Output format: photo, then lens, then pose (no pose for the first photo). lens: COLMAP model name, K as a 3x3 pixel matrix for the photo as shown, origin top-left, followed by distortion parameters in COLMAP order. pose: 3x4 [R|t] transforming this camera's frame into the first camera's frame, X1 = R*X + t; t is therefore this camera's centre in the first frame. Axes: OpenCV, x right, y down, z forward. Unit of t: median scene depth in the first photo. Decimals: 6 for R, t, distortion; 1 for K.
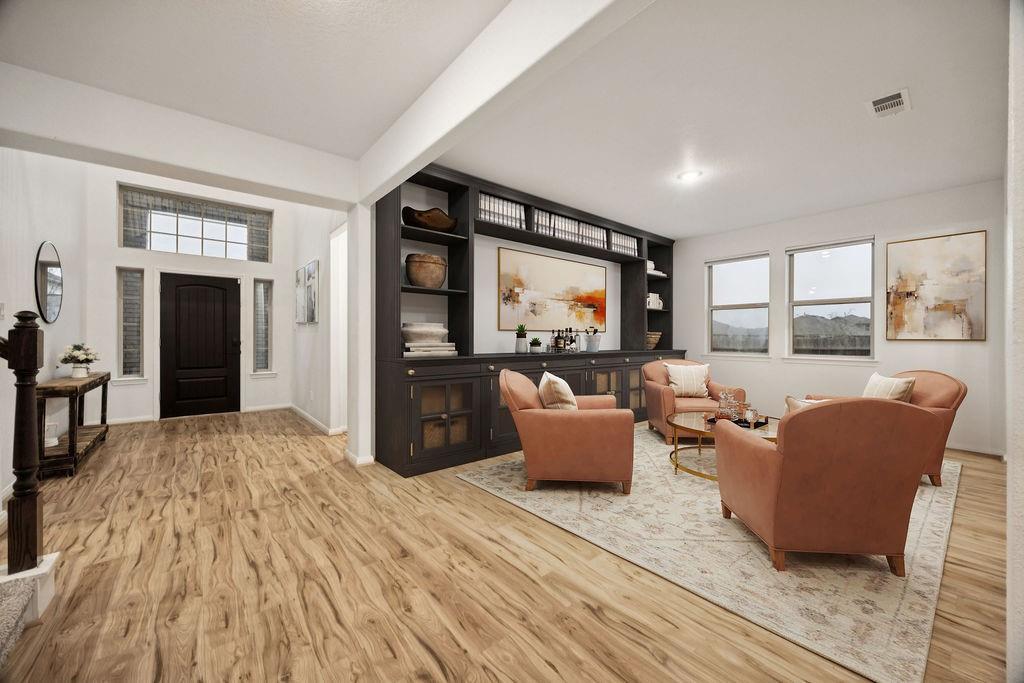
lens RADIAL K [[394.9, 0, 510.4], [0, 394.9, 334.4], [0, 0, 1]] dist [-0.001668, -0.000147]
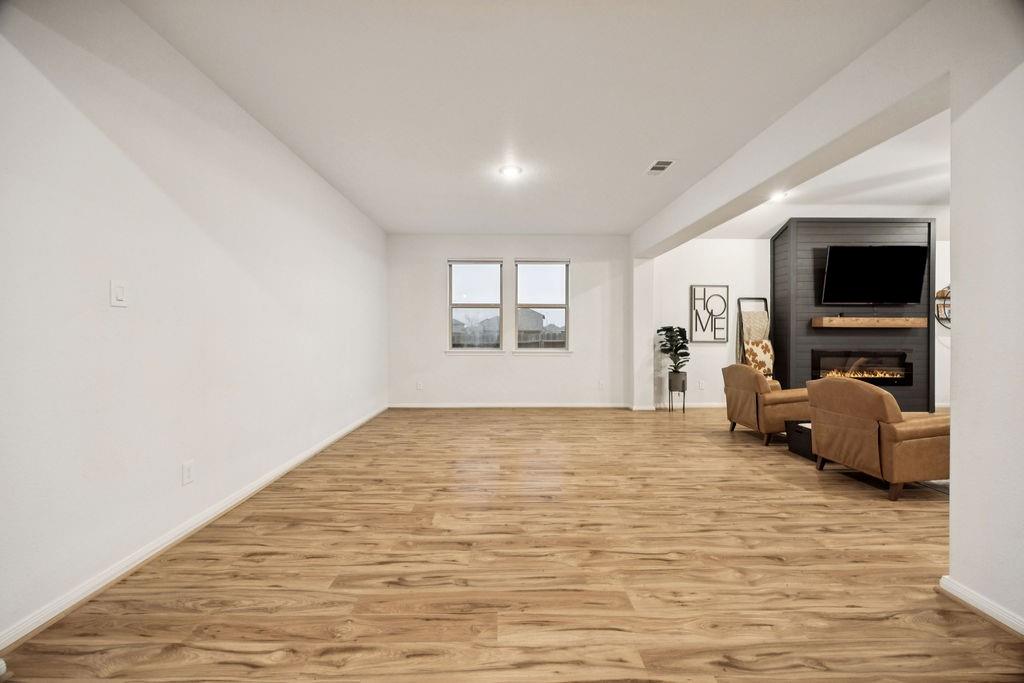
lens RADIAL K [[394.9, 0, 510.4], [0, 394.9, 334.4], [0, 0, 1]] dist [-0.001668, -0.000147]
pose [[0.627461, -0.006746, 0.778619, -0.245446], [0.003899, 0.999977, 0.005522, 0.003897], [-0.778638, -0.000429, 0.627473, 0.294519]]
